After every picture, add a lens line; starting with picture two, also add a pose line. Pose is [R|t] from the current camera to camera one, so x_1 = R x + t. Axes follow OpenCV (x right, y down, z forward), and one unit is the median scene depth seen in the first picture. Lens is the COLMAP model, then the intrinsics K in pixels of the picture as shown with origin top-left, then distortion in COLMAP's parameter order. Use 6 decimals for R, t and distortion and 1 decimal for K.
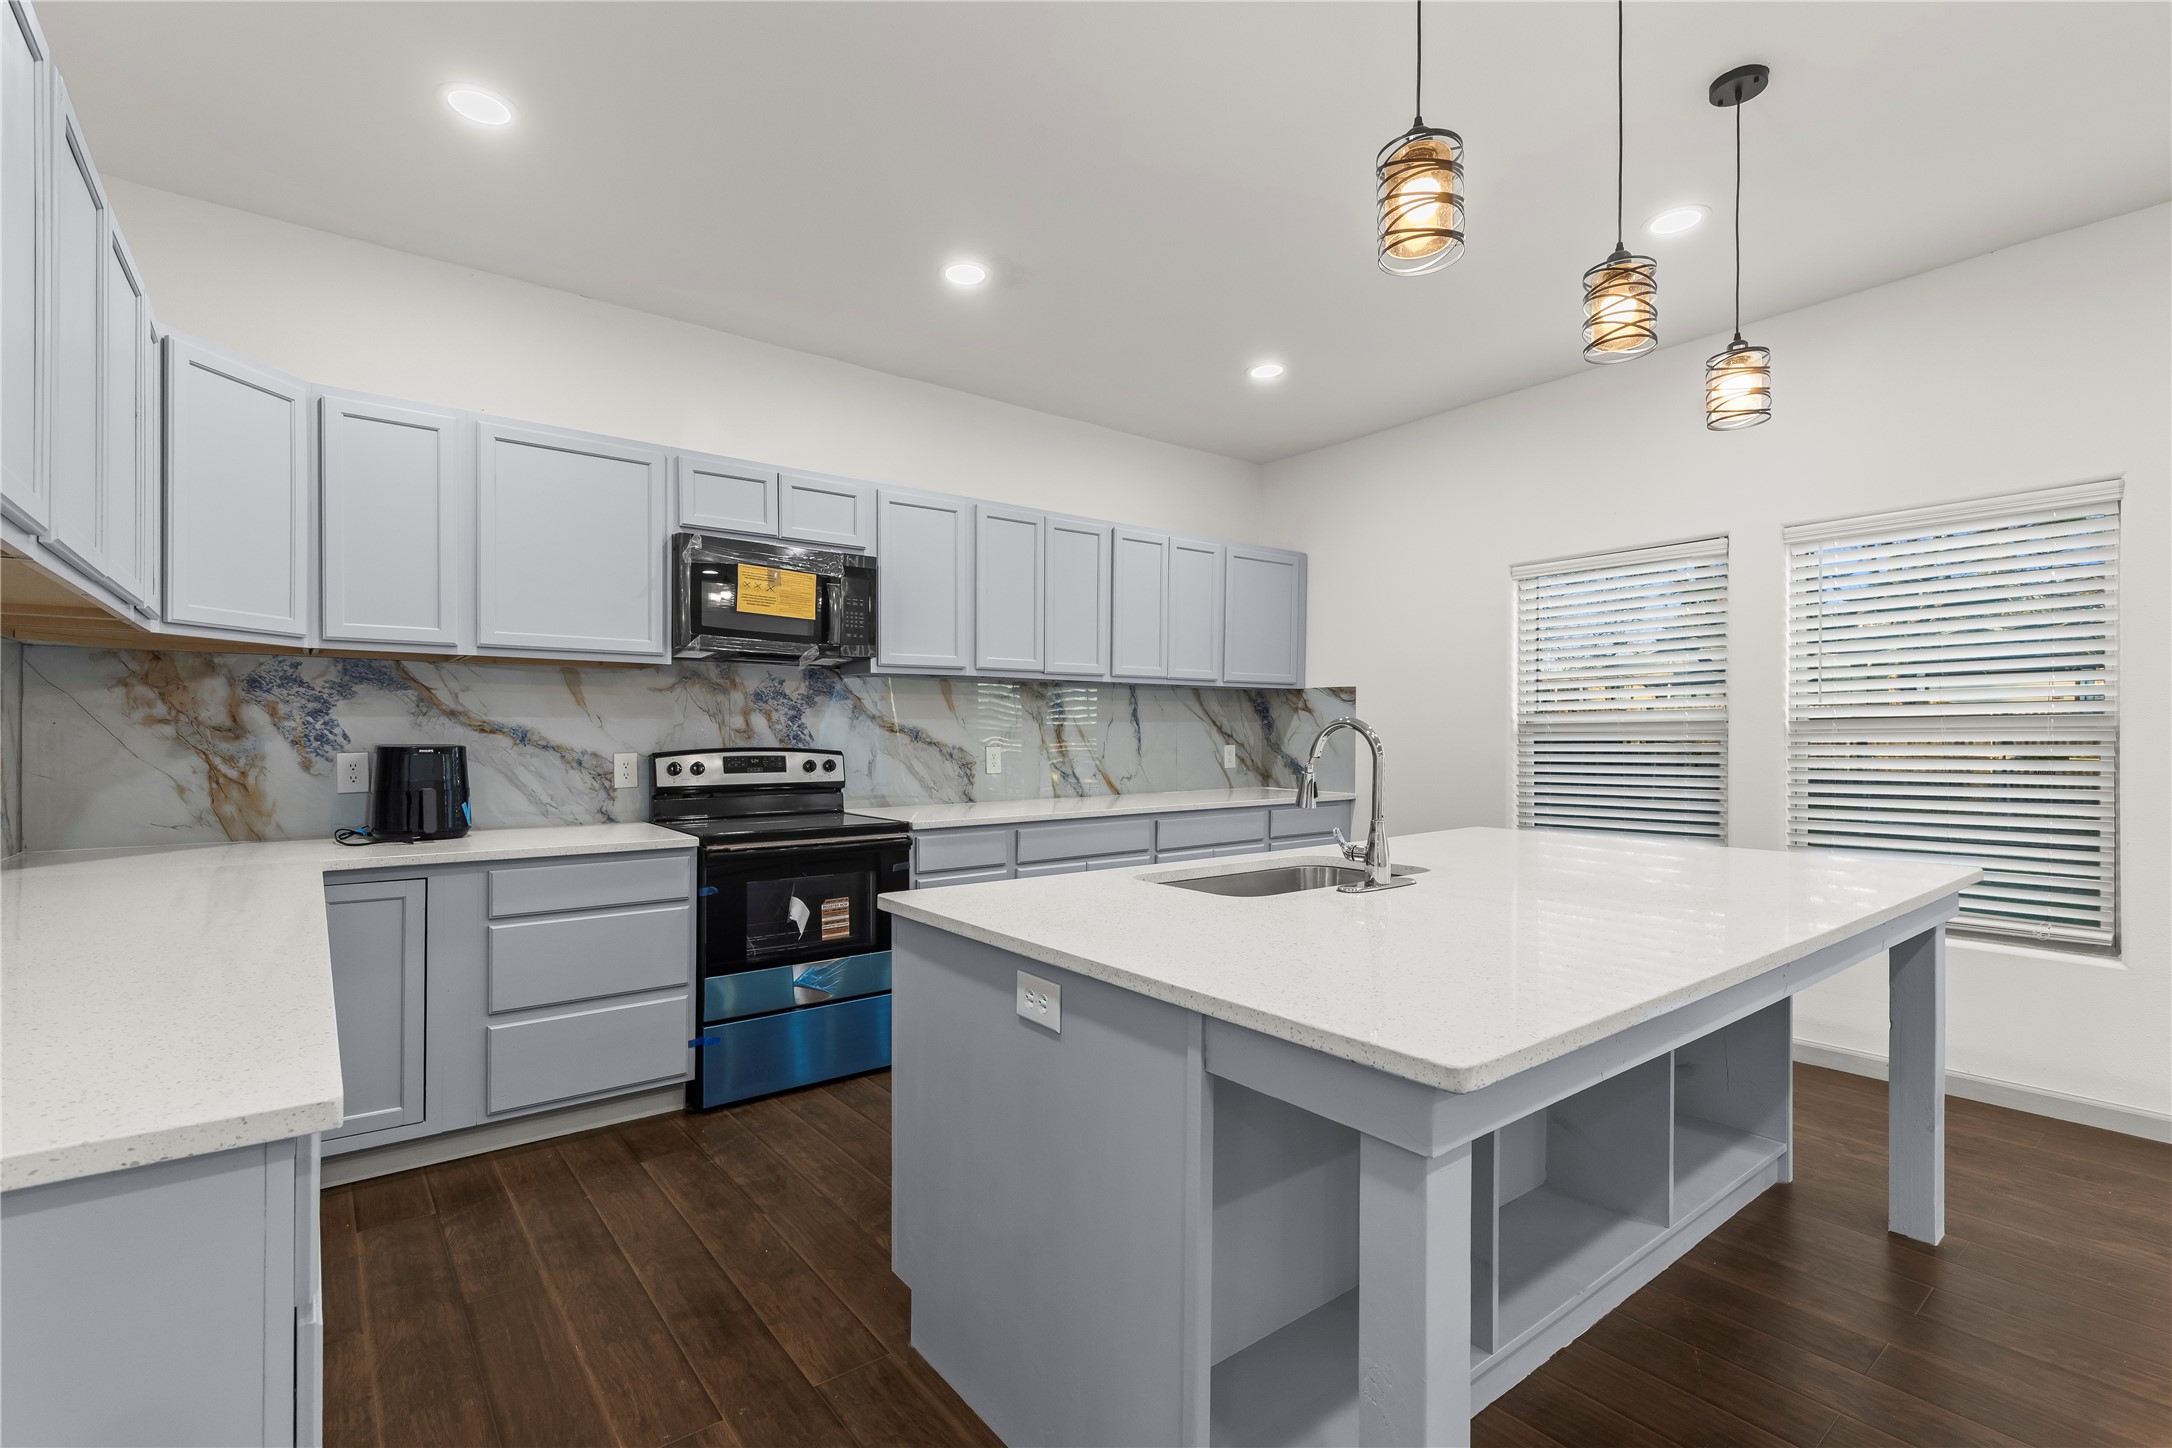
lens RADIAL K [[976.4, 0, 1076.7], [0, 976.4, 735.0], [0, 0, 1]] dist [0.007994, -0.002066]
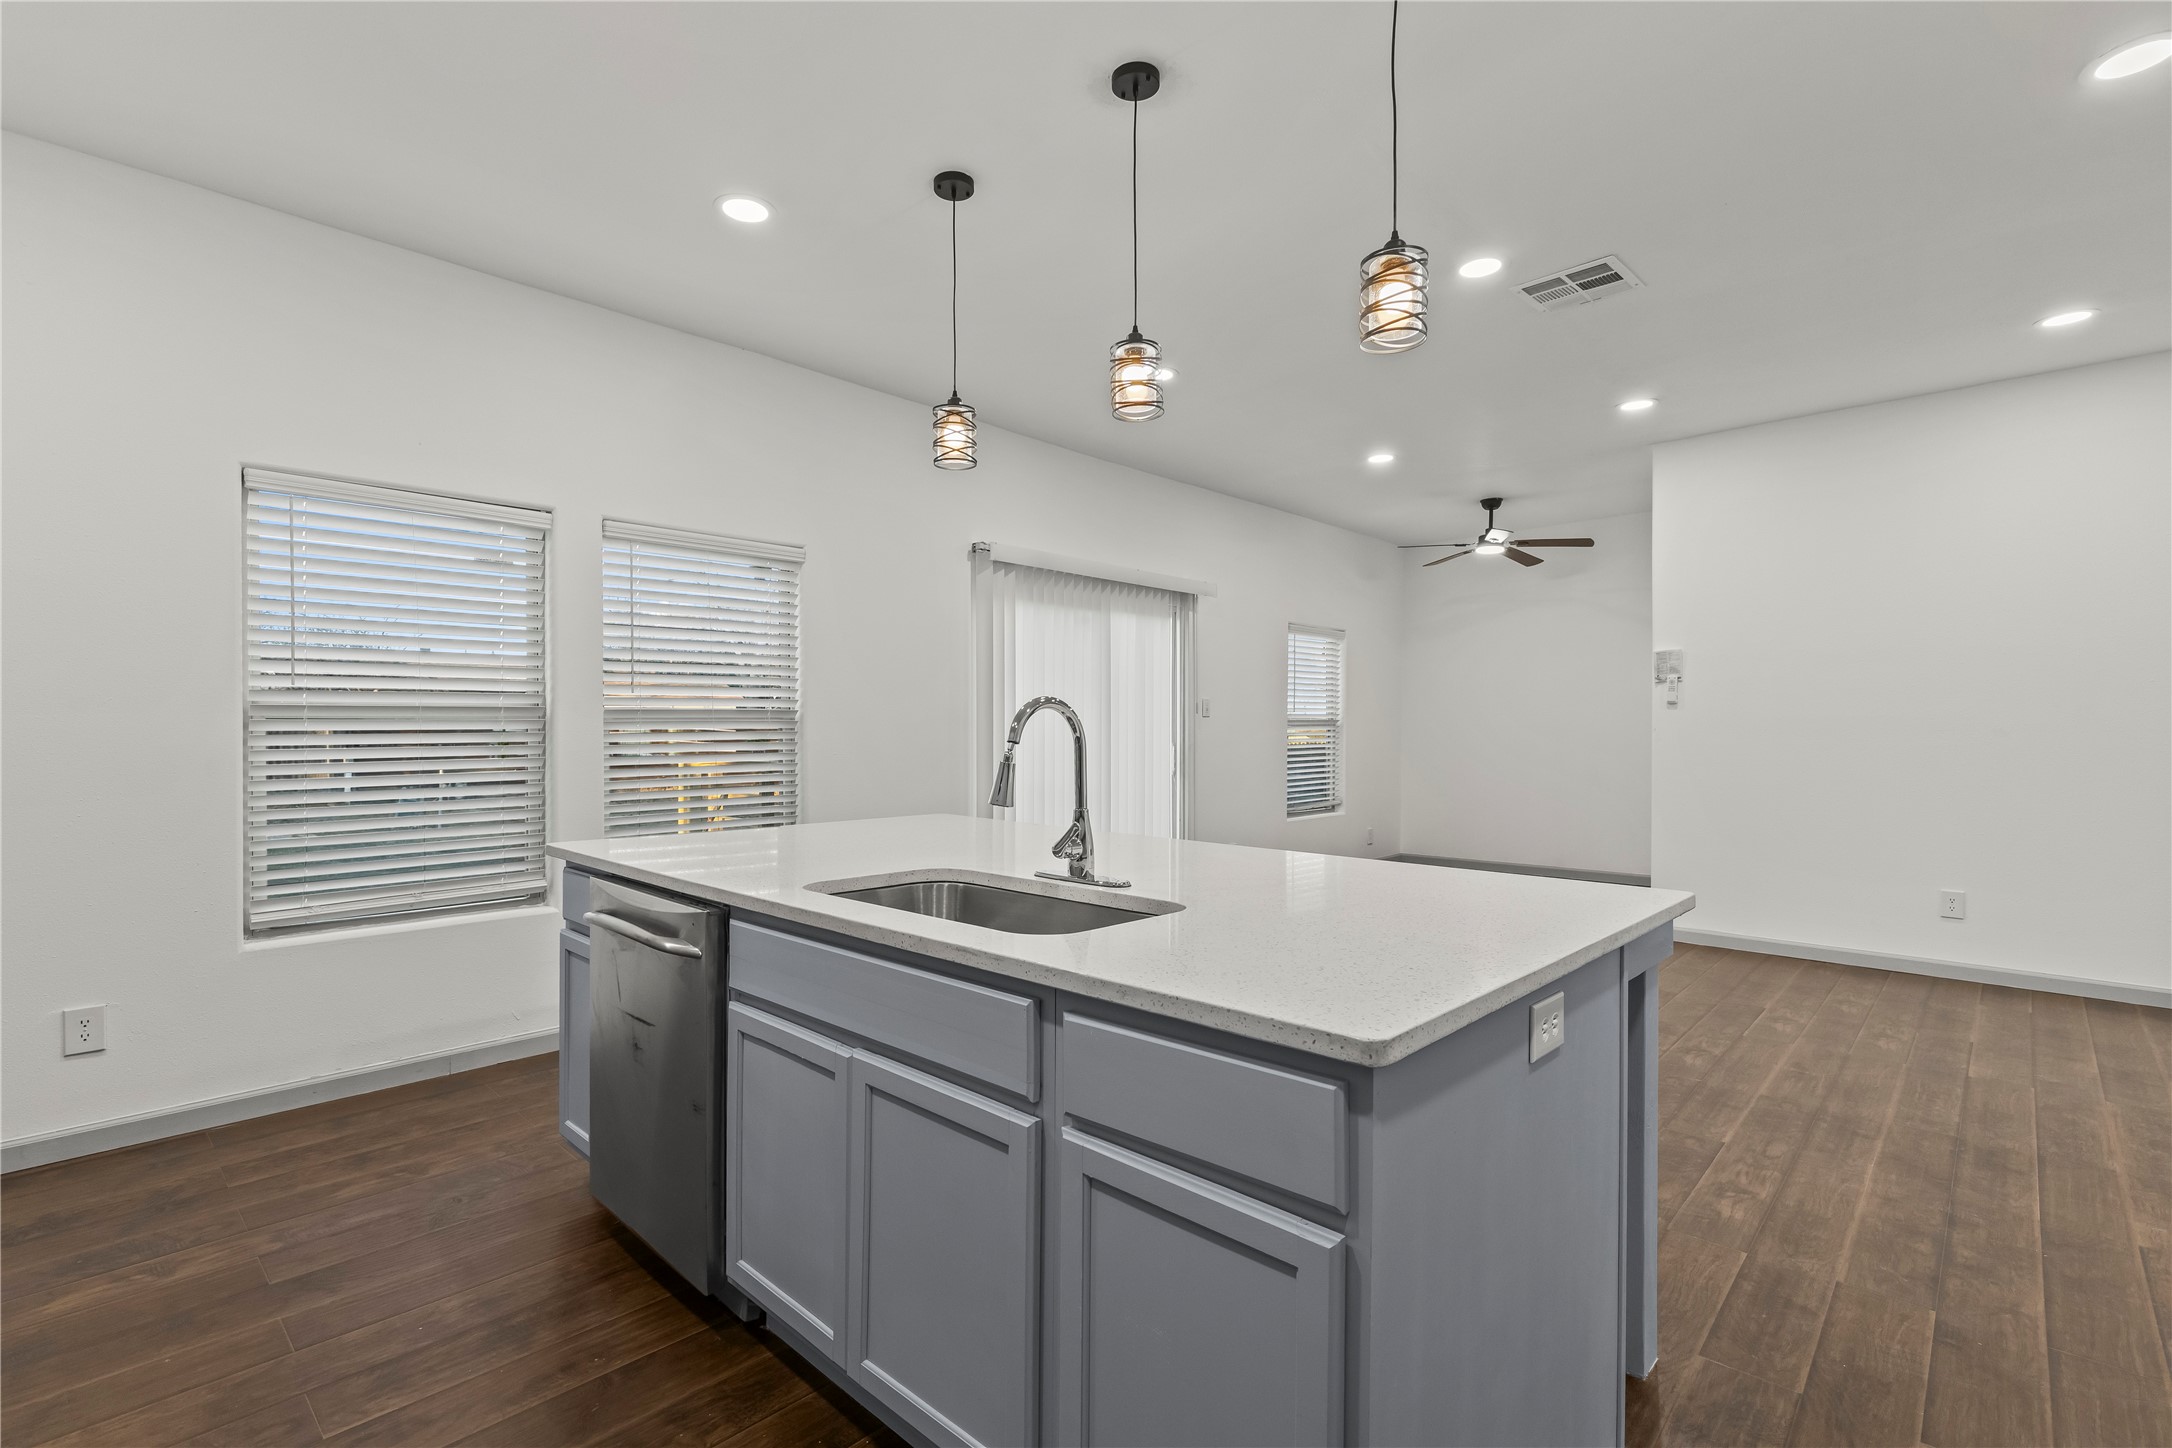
lens RADIAL K [[976.4, 0, 1066.8], [0, 976.4, 746.6], [0, 0, 1]] dist [0.007994, -0.002066]
pose [[-0.144340, -0.017767, 0.989369, -0.363357], [-0.000868, 0.999841, 0.017828, 0.005532], [-0.989528, 0.001715, -0.144333, 0.686910]]
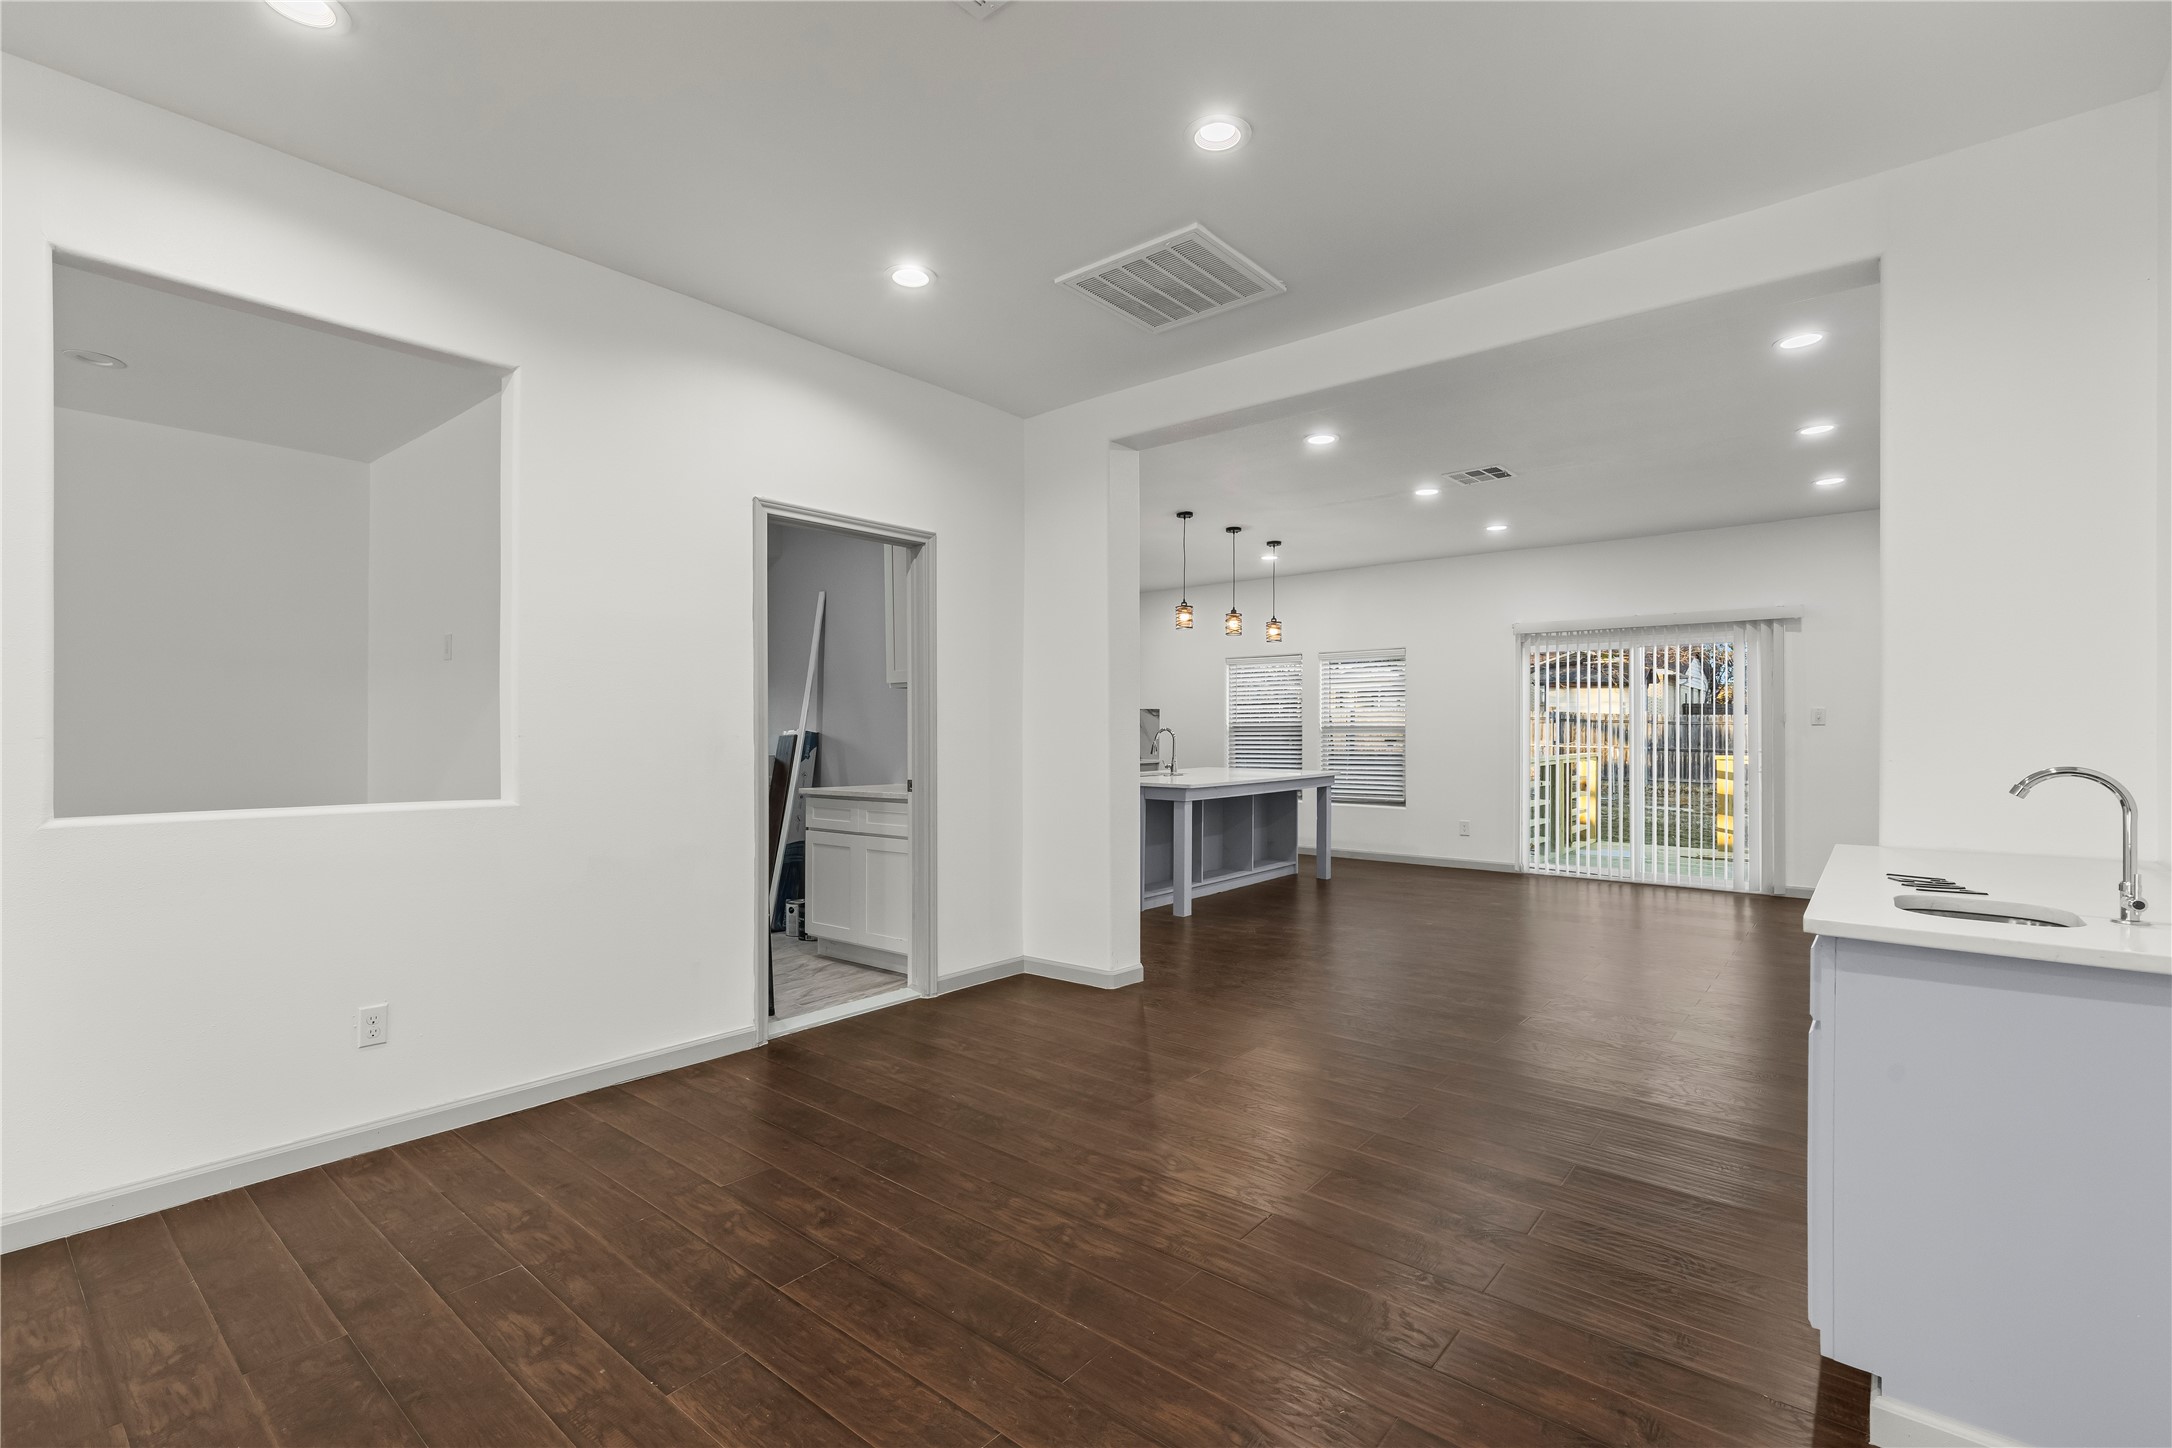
lens RADIAL K [[976.4, 0, 1079.6], [0, 976.4, 723.7], [0, 0, 1]] dist [0.007994, -0.002066]
pose [[0.976273, 0.003960, 0.216505, -0.480853], [-0.002423, 0.999970, -0.007363, -0.003368], [-0.216528, 0.006664, 0.976254, -1.441857]]
